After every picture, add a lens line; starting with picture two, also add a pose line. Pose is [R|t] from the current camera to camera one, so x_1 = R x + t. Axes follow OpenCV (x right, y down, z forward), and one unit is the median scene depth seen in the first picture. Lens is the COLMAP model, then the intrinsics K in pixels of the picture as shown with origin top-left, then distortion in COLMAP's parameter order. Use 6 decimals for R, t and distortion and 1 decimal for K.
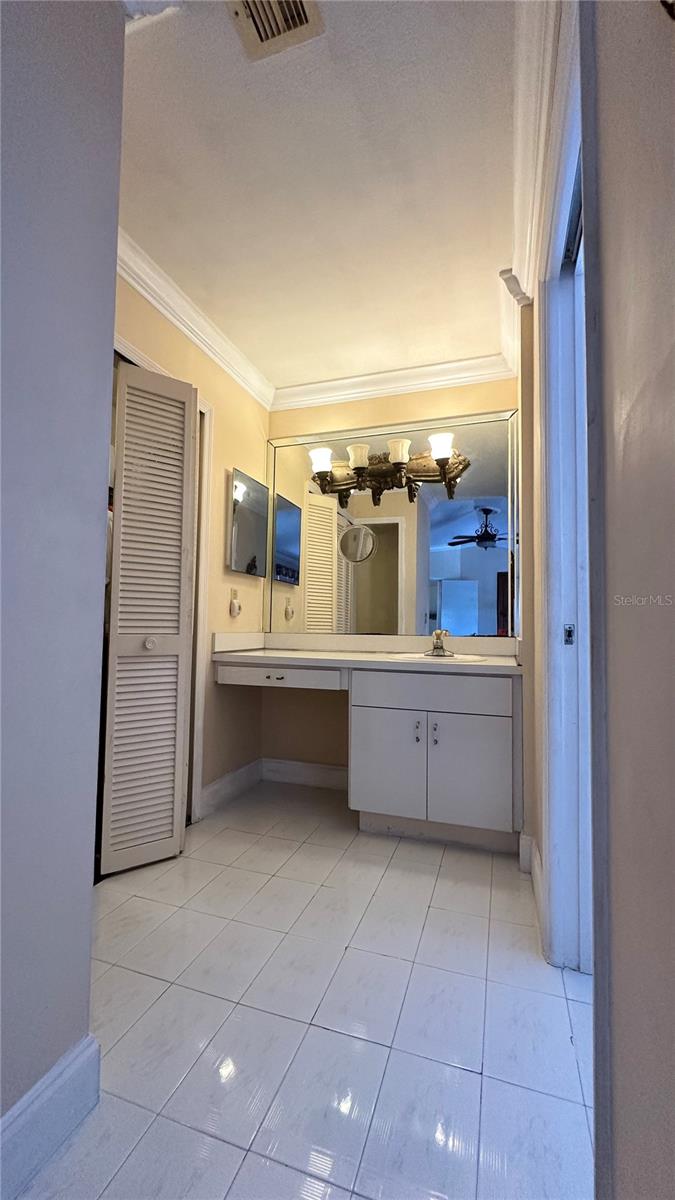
lens RADIAL K [[483.2, 0, 340.6], [0, 483.2, 599.0], [0, 0, 1]] dist [-0.000471, 0.000026]
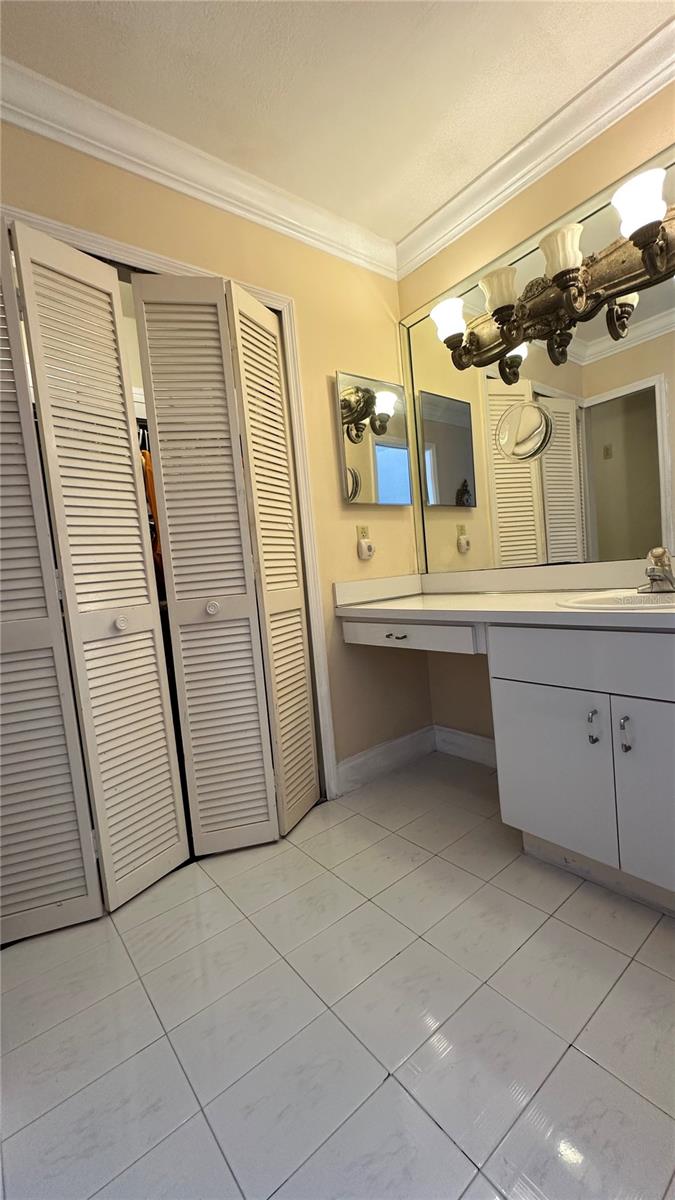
lens RADIAL K [[483.2, 0, 334.9], [0, 483.2, 602.3], [0, 0, 1]] dist [-0.000471, 0.000026]
pose [[0.836624, -0.055856, -0.544923, 0.184051], [0.132521, 0.985876, 0.102406, 0.017053], [0.531506, -0.157889, 0.832209, 0.294190]]
